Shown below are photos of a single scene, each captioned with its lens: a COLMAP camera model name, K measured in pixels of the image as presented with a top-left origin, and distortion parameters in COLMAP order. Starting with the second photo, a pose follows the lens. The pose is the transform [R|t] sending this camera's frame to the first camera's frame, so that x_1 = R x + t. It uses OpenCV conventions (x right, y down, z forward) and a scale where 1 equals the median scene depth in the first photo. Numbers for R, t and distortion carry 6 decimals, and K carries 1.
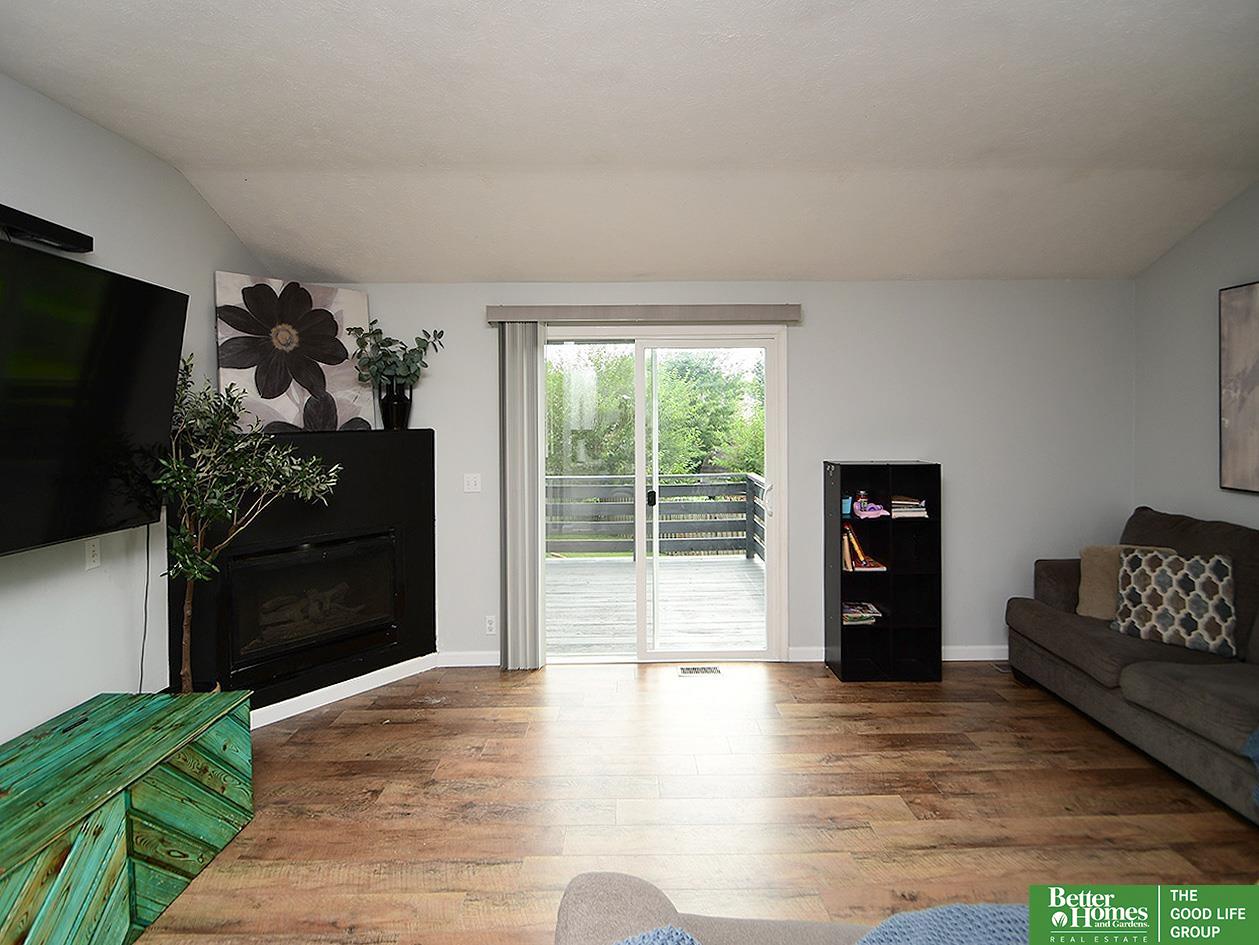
lens RADIAL K [[581.5, 0, 666.7], [0, 581.5, 424.7], [0, 0, 1]] dist [0.013810, -0.016177]
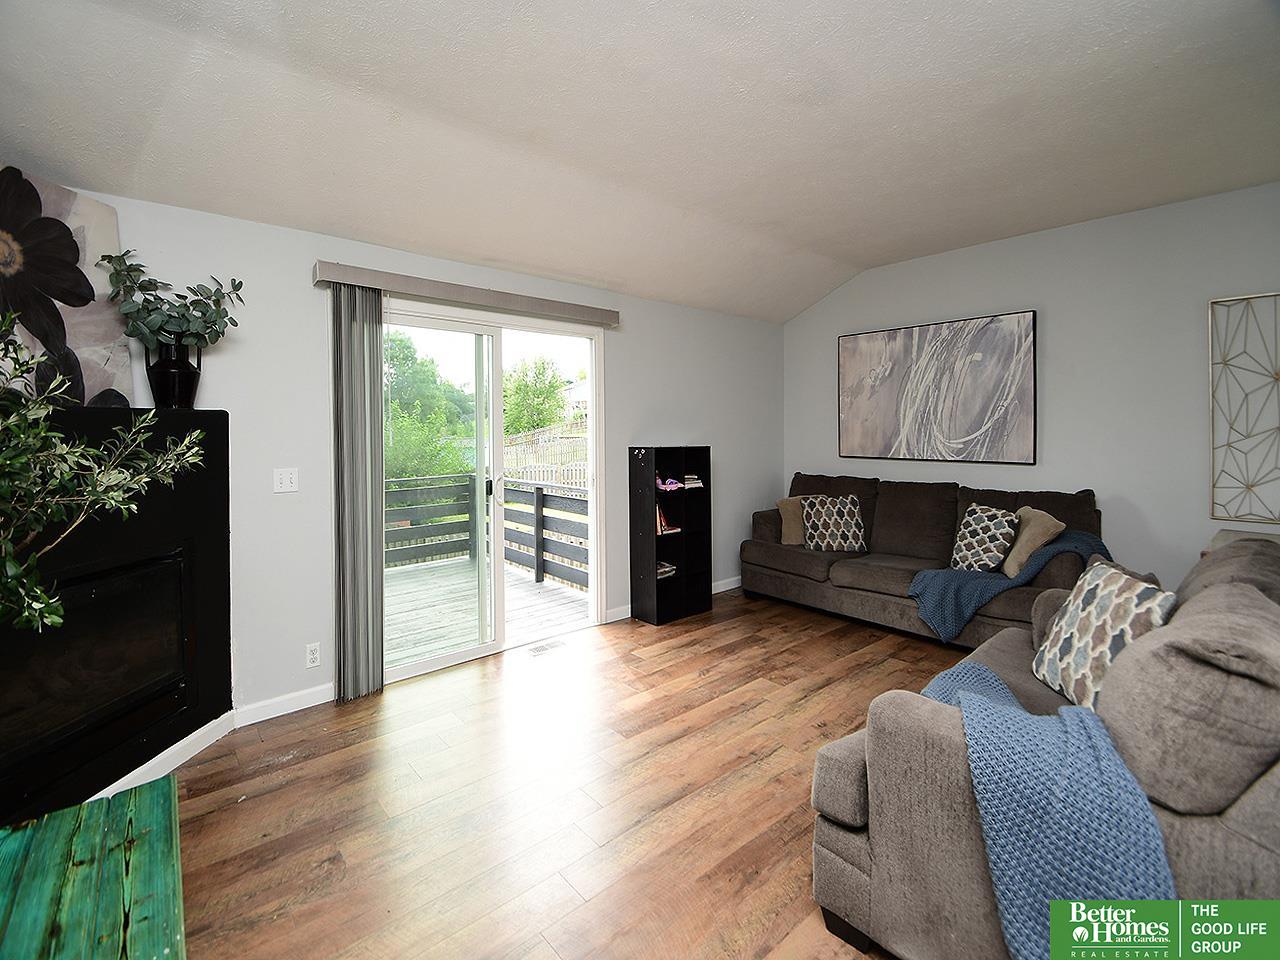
lens RADIAL K [[567.2, 0, 640.3], [0, 567.2, 441.1], [0, 0, 1]] dist [0.022732, -0.019451]
pose [[0.770401, -0.009085, 0.637495, -0.510552], [0.010533, 0.999943, 0.001521, 0.055665], [-0.637473, 0.005543, 0.770453, 0.110389]]
